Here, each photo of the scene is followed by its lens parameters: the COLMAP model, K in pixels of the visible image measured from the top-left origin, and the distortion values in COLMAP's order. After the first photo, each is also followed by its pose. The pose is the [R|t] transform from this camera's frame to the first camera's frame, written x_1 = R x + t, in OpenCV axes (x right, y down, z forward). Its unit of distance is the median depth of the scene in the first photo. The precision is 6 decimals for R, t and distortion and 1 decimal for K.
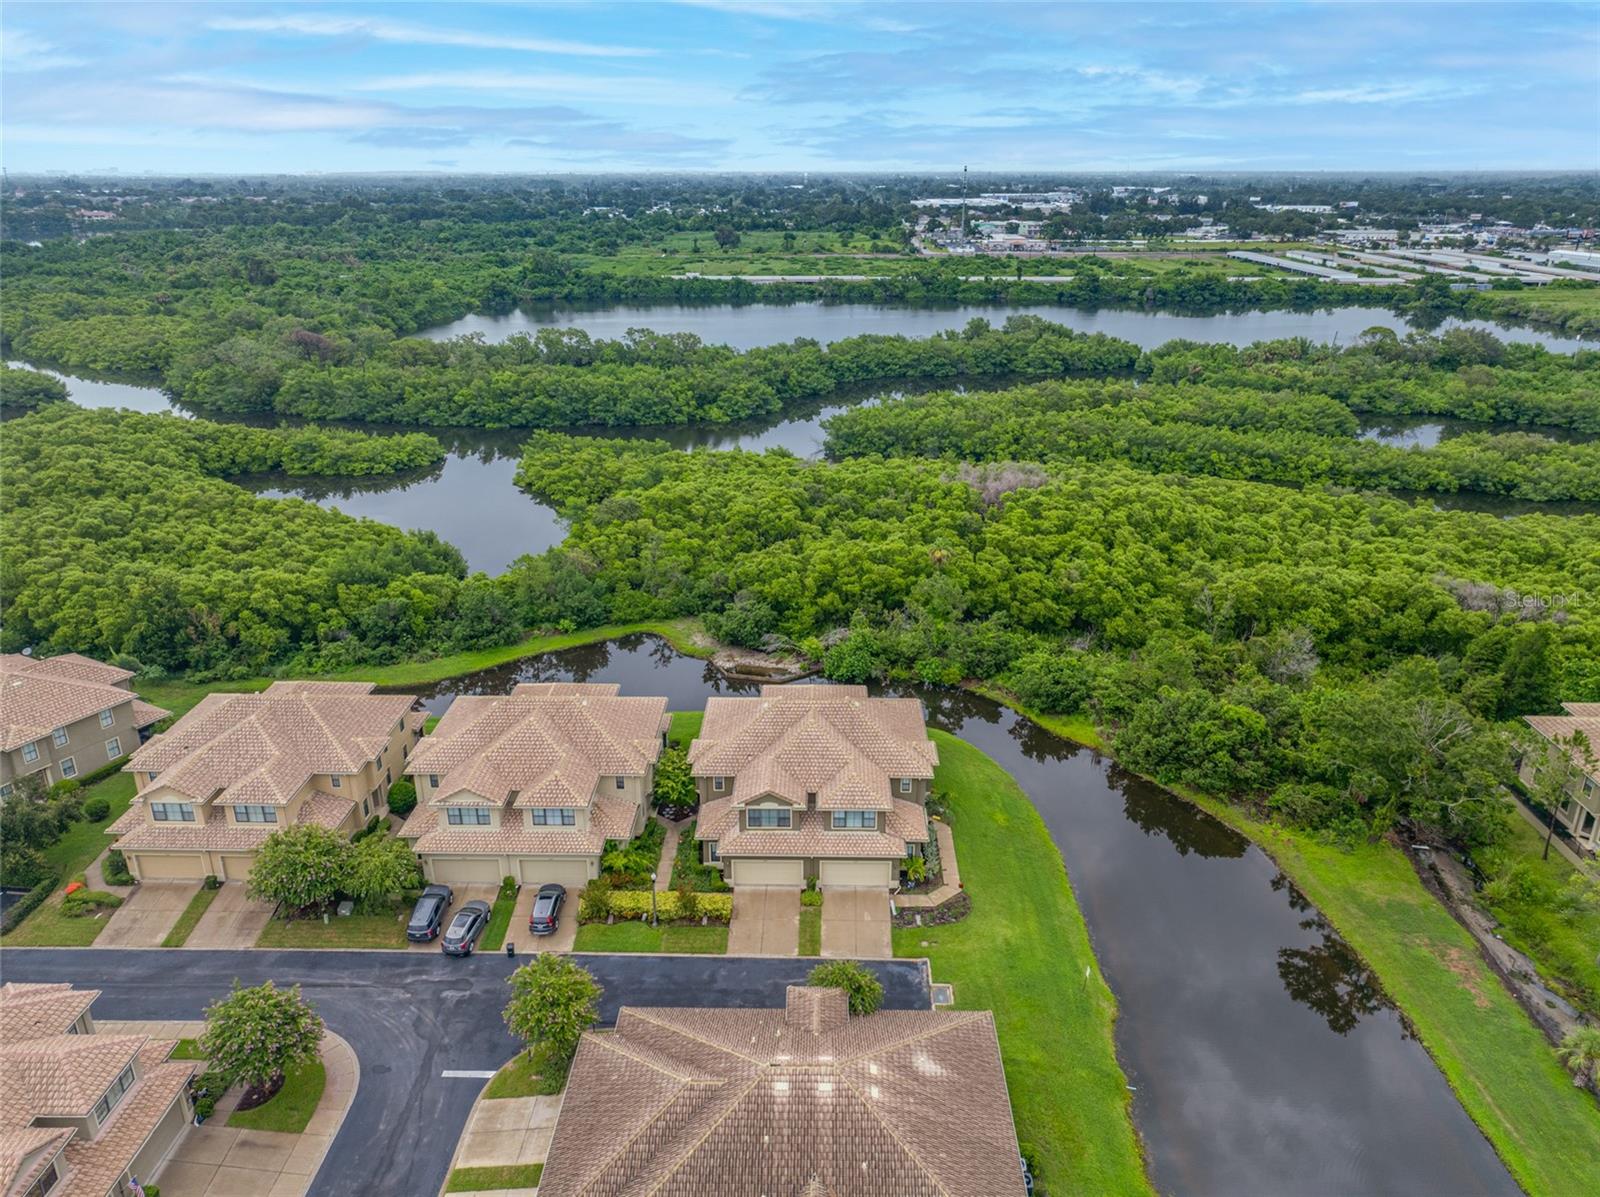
lens RADIAL K [[1127.6, 0, 804.5], [0, 1127.6, 601.3], [0, 0, 1]] dist [0.002483, -0.008116]
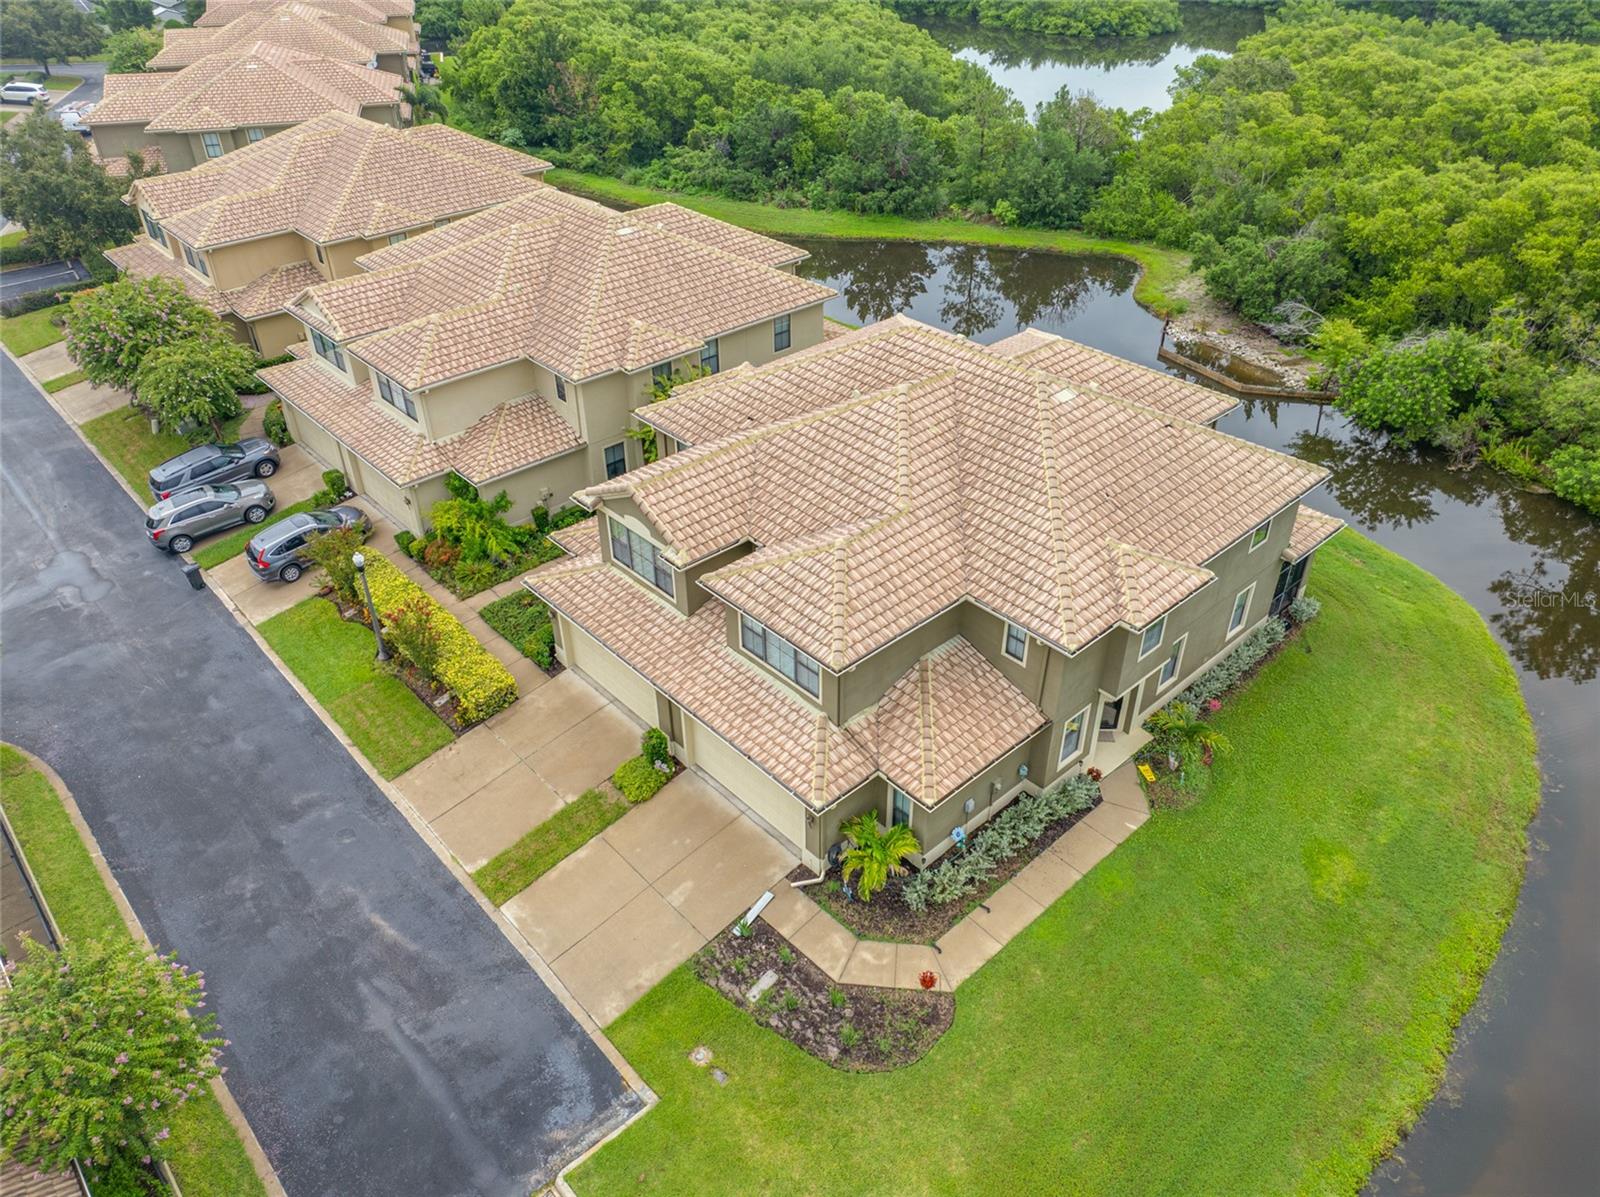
lens RADIAL K [[1127.6, 0, 804.5], [0, 1127.6, 601.3], [0, 0, 1]] dist [0.002483, -0.008116]
pose [[0.690049, 0.413922, -0.593717, 0.082314], [-0.254417, 0.906693, 0.336423, 0.017683], [0.677572, -0.081097, 0.730971, 0.237494]]
